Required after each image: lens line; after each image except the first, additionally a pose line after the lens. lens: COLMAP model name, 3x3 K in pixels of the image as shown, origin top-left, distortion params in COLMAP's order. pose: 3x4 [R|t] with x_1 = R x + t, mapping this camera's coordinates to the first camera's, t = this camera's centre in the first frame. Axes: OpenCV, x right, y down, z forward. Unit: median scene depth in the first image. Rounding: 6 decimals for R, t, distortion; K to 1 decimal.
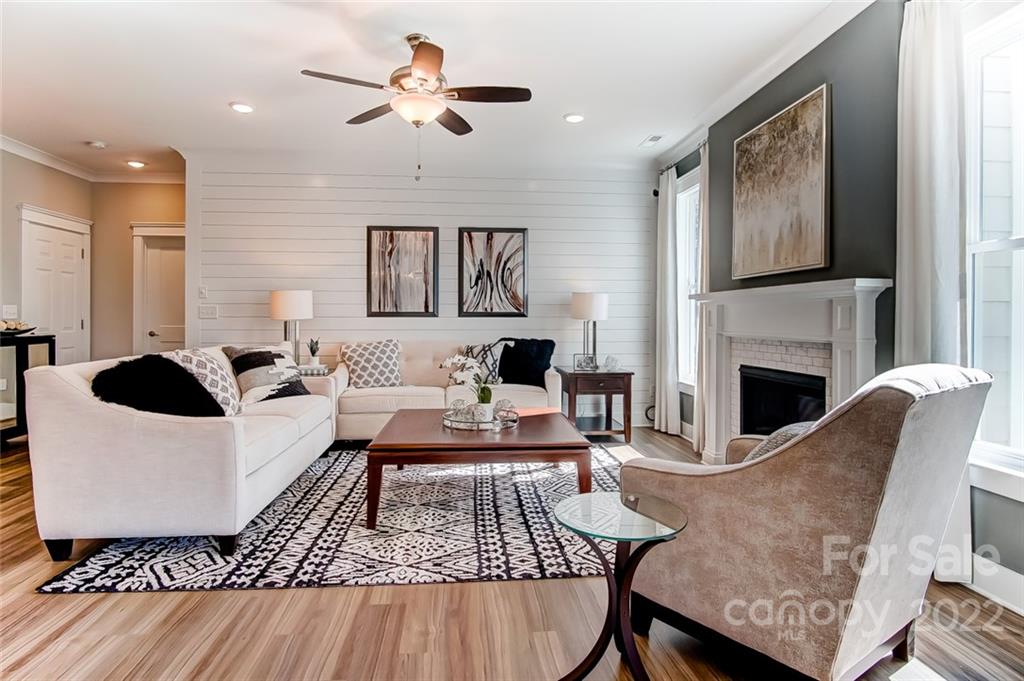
lens RADIAL K [[558.4, 0, 510.5], [0, 558.4, 315.2], [0, 0, 1]] dist [-0.027267, 0.005921]
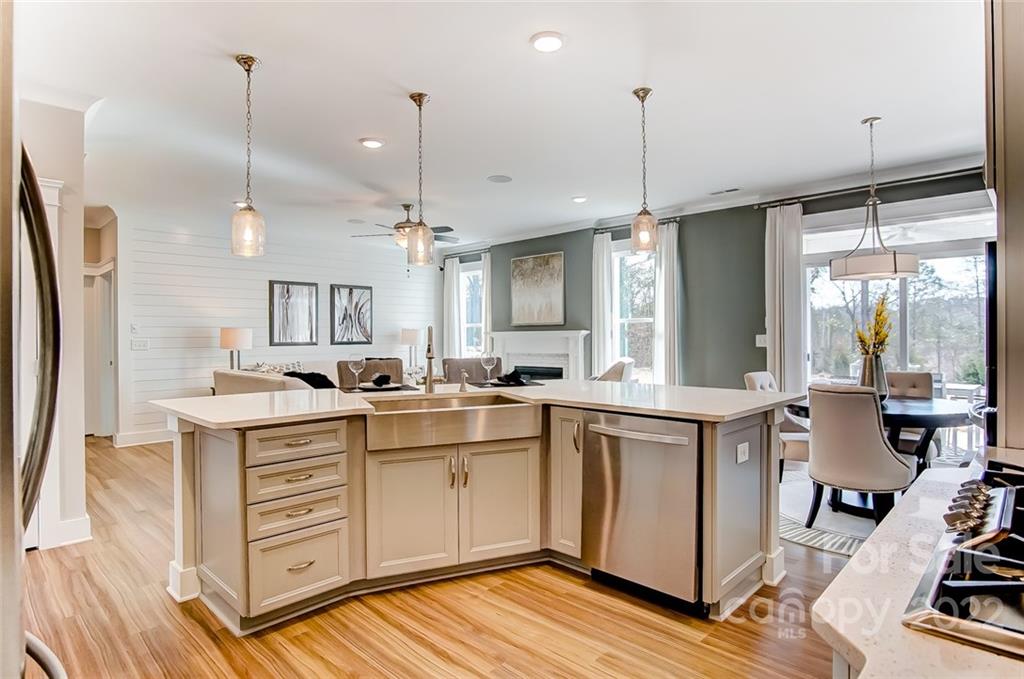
lens RADIAL K [[558.4, 0, 511.0], [0, 558.4, 337.6], [0, 0, 1]] dist [-0.027267, 0.005921]
pose [[0.767398, -0.008221, 0.641119, -0.672597], [0.005654, 0.999966, 0.006054, -0.022619], [-0.641146, -0.001021, 0.767418, -0.433685]]
